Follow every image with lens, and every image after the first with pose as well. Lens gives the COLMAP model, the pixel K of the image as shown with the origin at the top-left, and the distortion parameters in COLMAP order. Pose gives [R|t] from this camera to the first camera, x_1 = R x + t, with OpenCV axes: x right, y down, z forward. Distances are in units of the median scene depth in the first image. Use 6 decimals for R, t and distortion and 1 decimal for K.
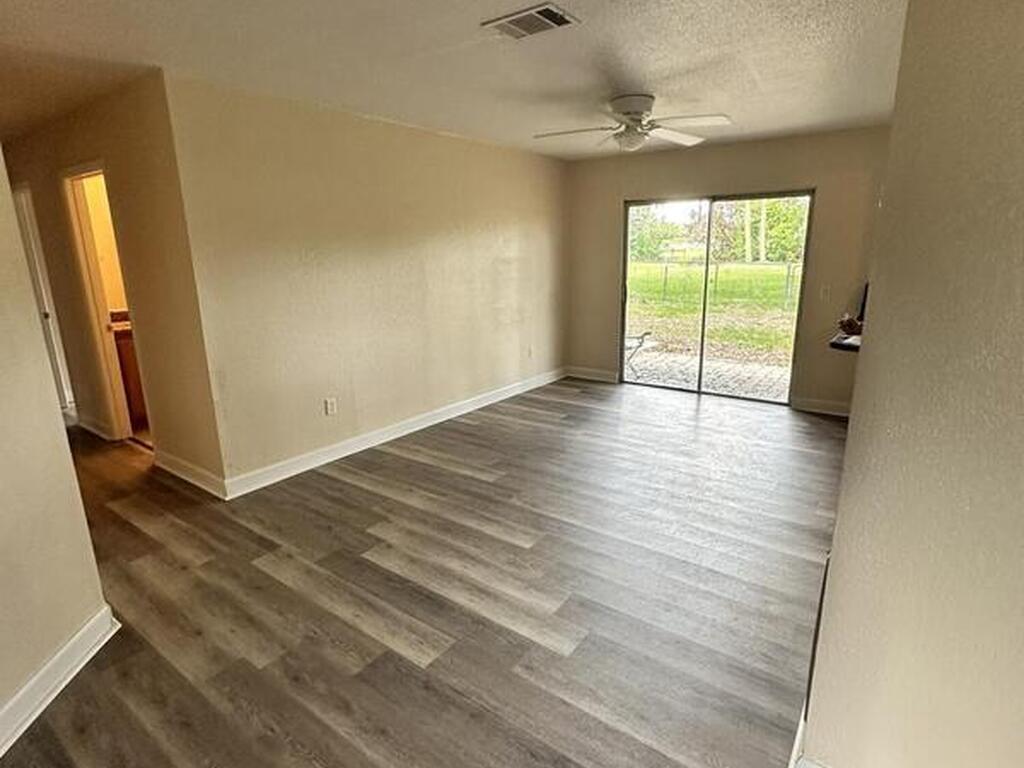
lens RADIAL K [[547.8, 0, 513.4], [0, 547.8, 384.5], [0, 0, 1]] dist [-0.004638, 0.002274]
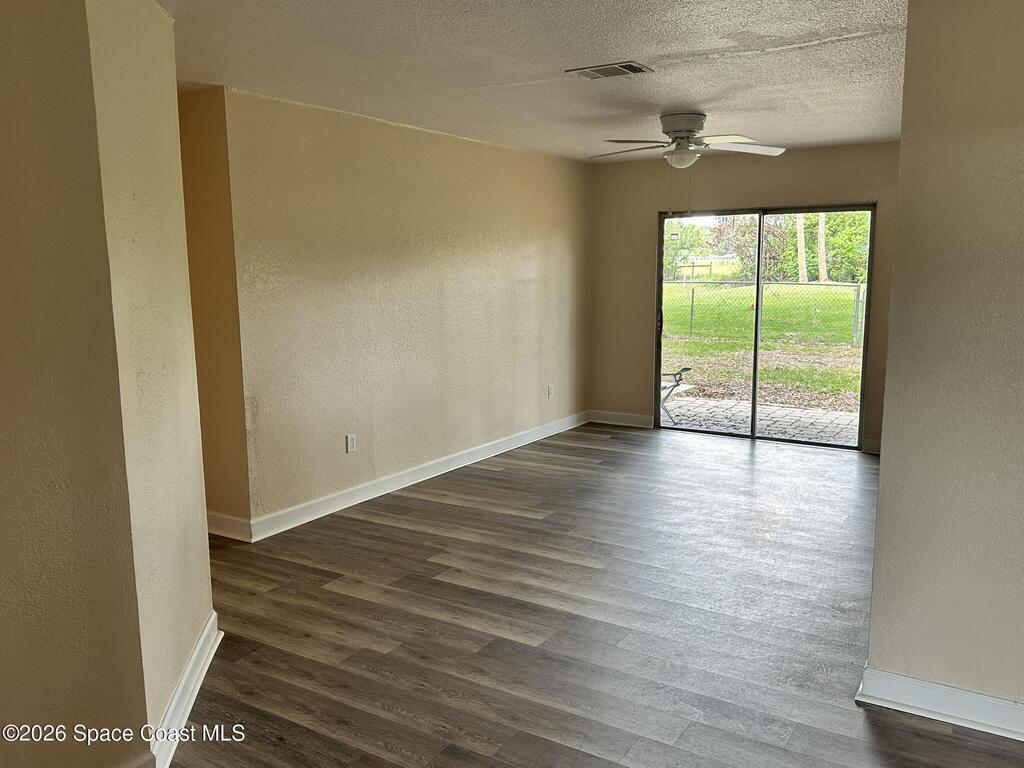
lens RADIAL K [[837.7, 0, 525.9], [0, 837.7, 391.6], [0, 0, 1]] dist [0.112831, -0.052136]
pose [[0.996432, -0.004318, 0.084285, -0.203213], [0.011791, 0.996018, -0.088368, 0.098238], [-0.083568, 0.089047, 0.992516, -0.455523]]
